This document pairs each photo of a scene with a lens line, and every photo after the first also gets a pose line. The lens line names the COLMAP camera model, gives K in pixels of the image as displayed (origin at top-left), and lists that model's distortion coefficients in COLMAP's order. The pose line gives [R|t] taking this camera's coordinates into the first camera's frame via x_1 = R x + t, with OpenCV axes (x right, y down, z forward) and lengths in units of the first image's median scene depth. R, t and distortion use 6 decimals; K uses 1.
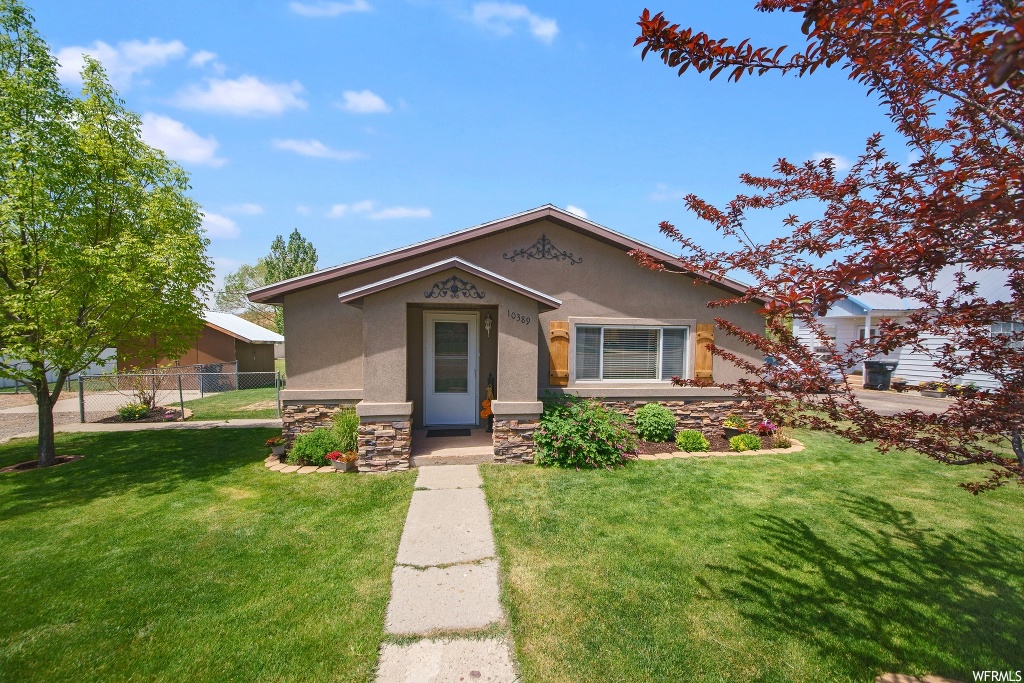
lens RADIAL K [[390.6, 0, 522.3], [0, 390.6, 369.9], [0, 0, 1]] dist [-0.000838, -0.000638]
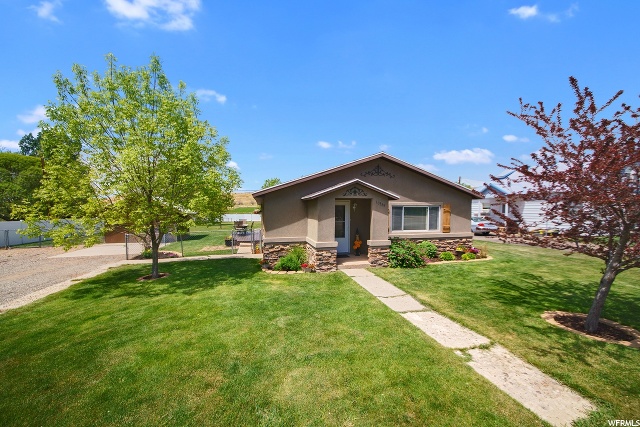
lens RADIAL K [[239.8, 0, 320.3], [0, 239.8, 225.7], [0, 0, 1]] dist [0.000595, 0.000102]
pose [[0.995633, -0.016760, 0.091833, -0.494258], [0.017407, 0.999829, -0.006240, -0.002493], [-0.091713, 0.007811, 0.995755, -0.378692]]
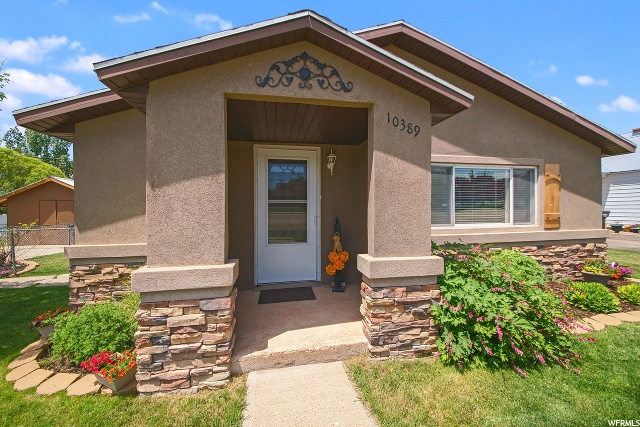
lens RADIAL K [[230.6, 0, 320.0], [0, 230.6, 213.5], [0, 0, 1]] dist [-0.020784, -0.000042]
pose [[0.999282, -0.019893, 0.032254, -0.159246], [0.021695, 0.998164, -0.056547, 0.028728], [-0.031070, 0.057206, 0.997879, 0.629717]]
